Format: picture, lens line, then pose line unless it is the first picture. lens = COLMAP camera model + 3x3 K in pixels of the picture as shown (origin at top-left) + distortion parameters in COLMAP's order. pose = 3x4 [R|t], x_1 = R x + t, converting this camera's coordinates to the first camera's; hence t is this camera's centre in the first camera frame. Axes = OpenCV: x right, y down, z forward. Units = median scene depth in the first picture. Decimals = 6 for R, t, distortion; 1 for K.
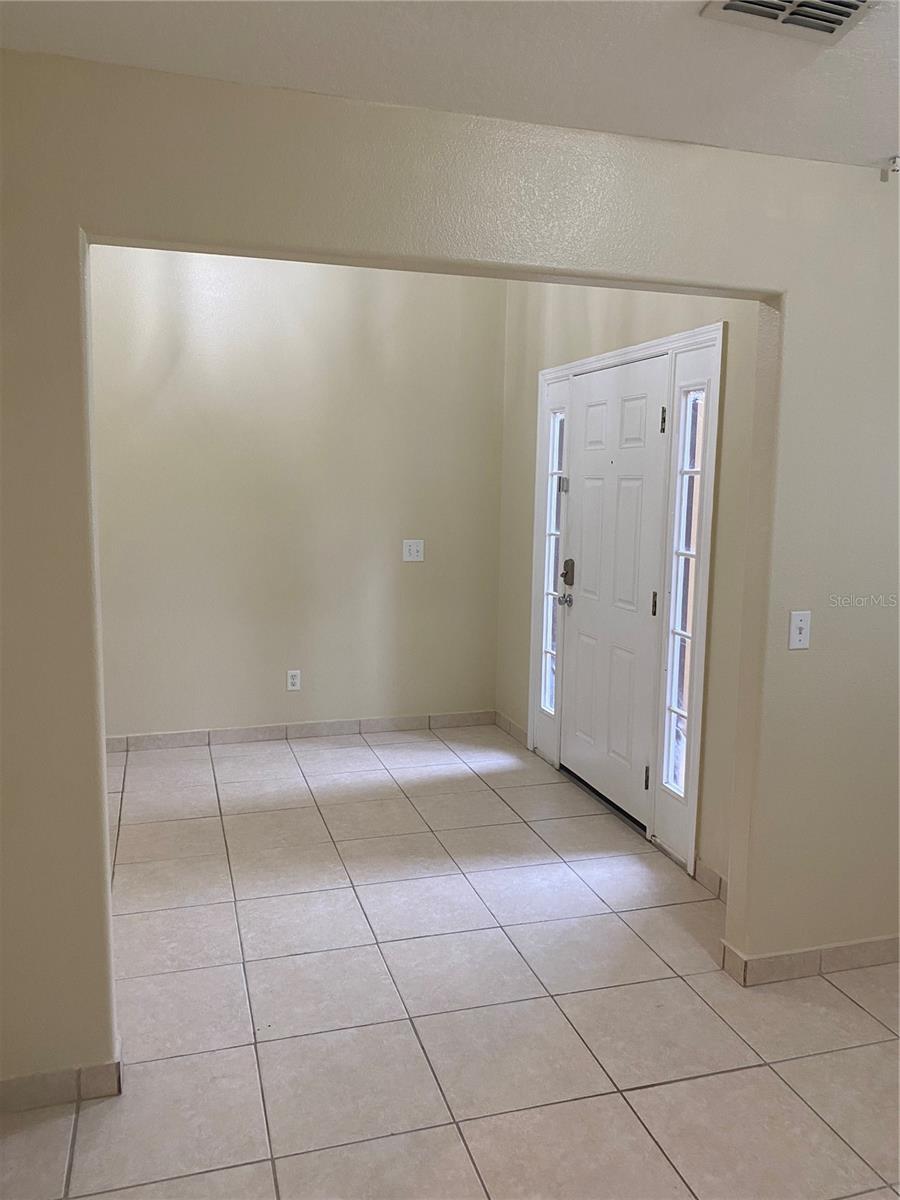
lens RADIAL K [[916.6, 0, 445.0], [0, 916.6, 603.2], [0, 0, 1]] dist [0.014139, -0.008847]
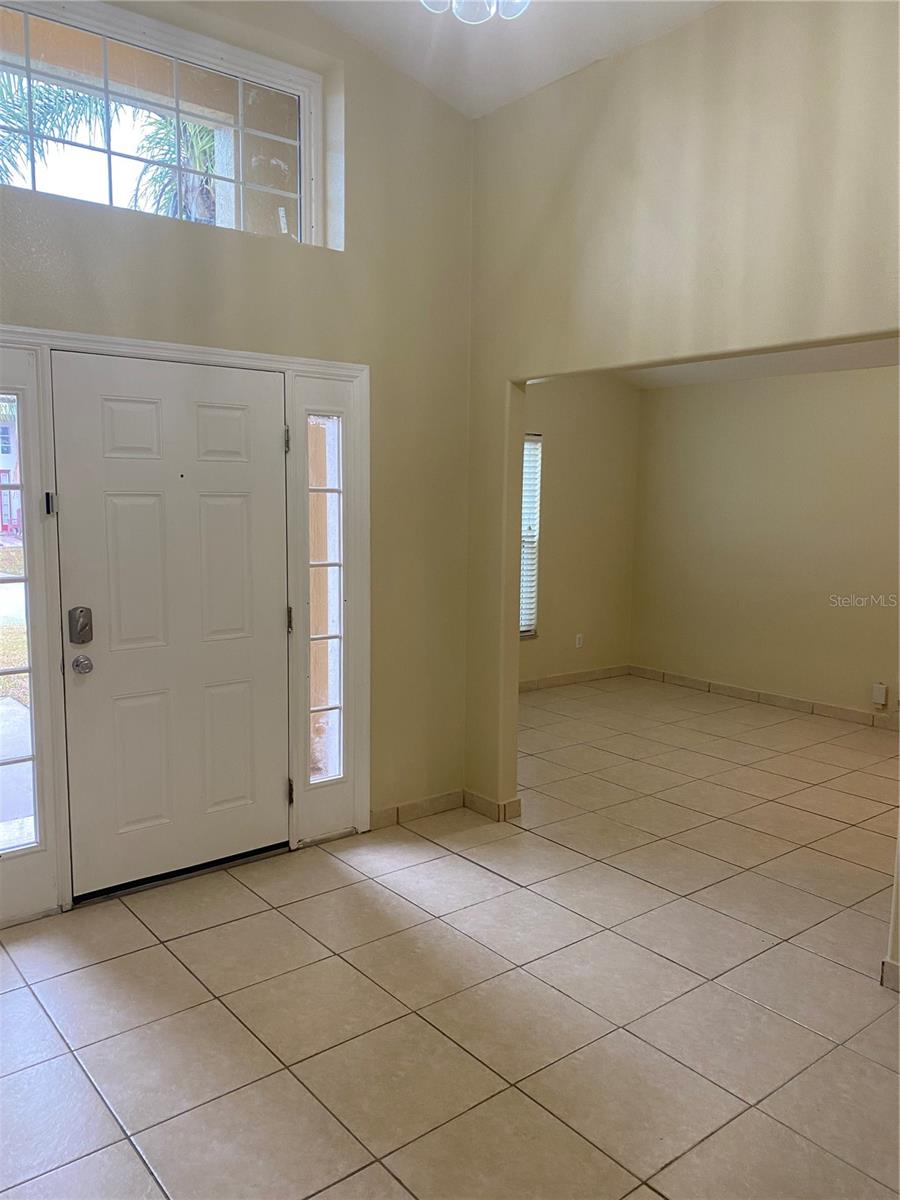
lens RADIAL K [[914.8, 0, 440.4], [0, 914.8, 596.5], [0, 0, 1]] dist [0.044020, -0.050797]
pose [[-0.374470, -0.125470, 0.918711, -0.746418], [0.111832, 0.977459, 0.179076, -0.182309], [-0.920470, 0.169800, -0.351998, 1.174901]]
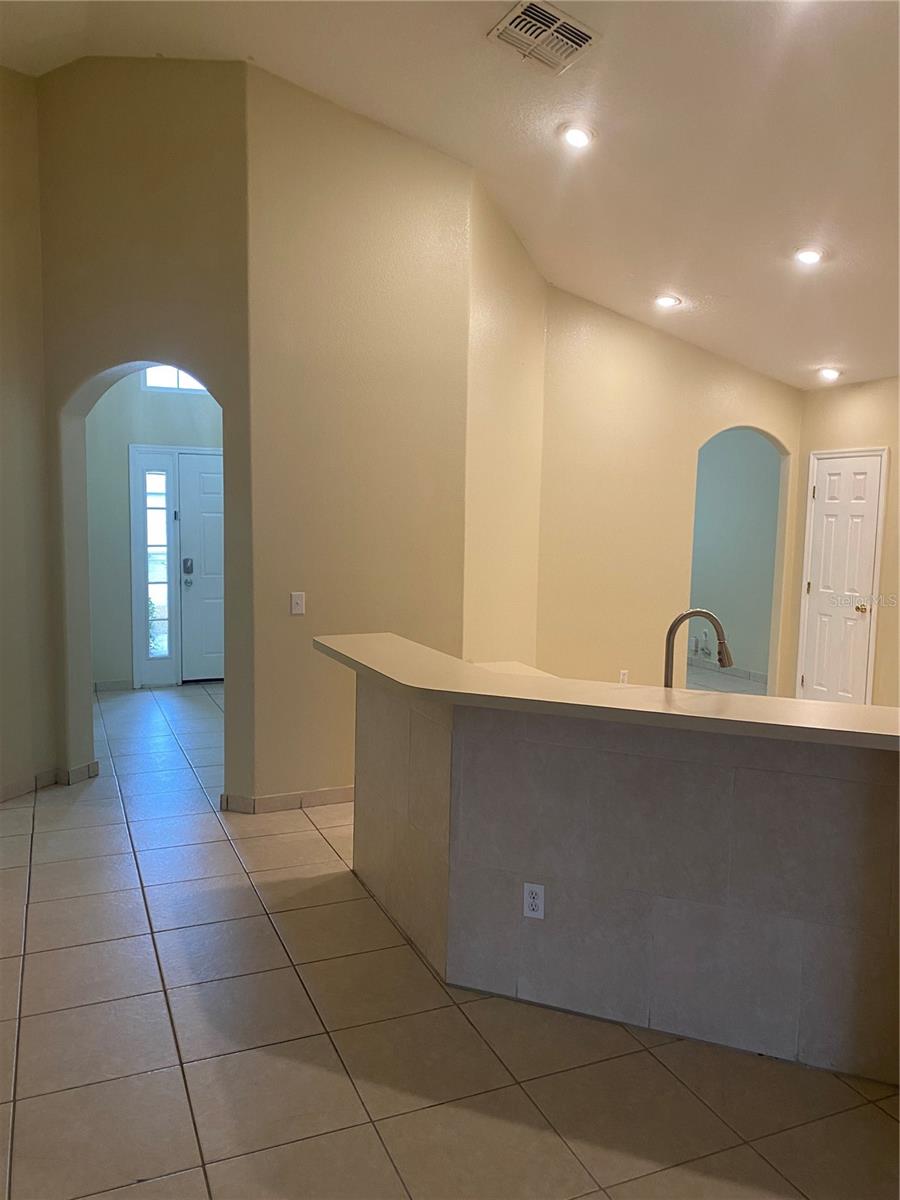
lens RADIAL K [[916.6, 0, 445.0], [0, 916.6, 603.2], [0, 0, 1]] dist [0.014139, -0.008847]
pose [[-0.114313, -0.116407, 0.986601, -1.949009], [0.118760, 0.984388, 0.129906, -0.156500], [-0.986321, 0.132018, -0.098704, 0.830323]]
